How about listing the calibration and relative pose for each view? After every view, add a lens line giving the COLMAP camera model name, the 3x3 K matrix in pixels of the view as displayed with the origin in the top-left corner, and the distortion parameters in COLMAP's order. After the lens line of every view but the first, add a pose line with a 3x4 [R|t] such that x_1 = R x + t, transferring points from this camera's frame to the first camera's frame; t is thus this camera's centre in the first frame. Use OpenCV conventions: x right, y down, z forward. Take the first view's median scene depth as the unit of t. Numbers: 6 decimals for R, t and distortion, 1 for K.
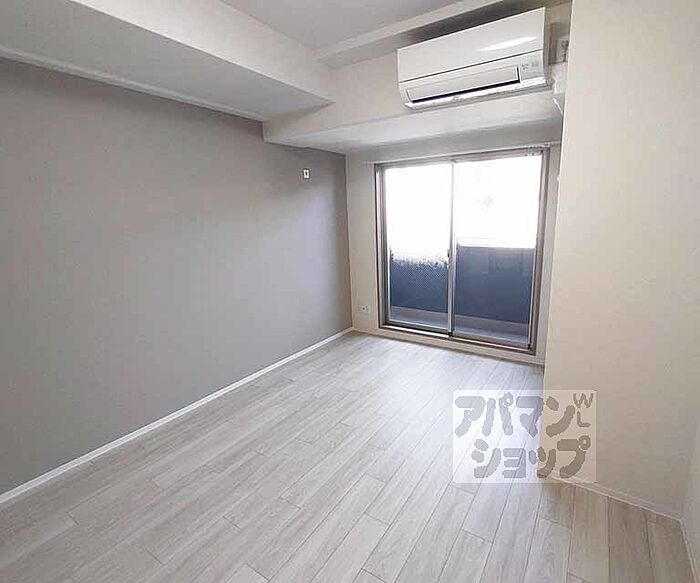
lens RADIAL K [[352.9, 0, 384.4], [0, 352.9, 282.4], [0, 0, 1]] dist [0.016821, -0.001084]
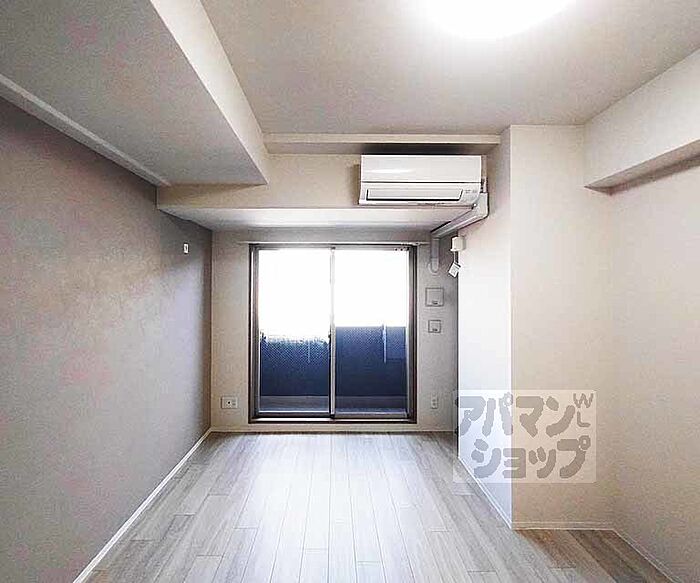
lens RADIAL K [[352.9, 0, 345.2], [0, 352.9, 285.9], [0, 0, 1]] dist [0.016821, -0.001084]
pose [[0.851320, 0.030672, 0.523749, -0.311971], [0.079688, 0.979147, -0.186869, -0.022984], [-0.518559, 0.200822, 0.831124, 0.091579]]
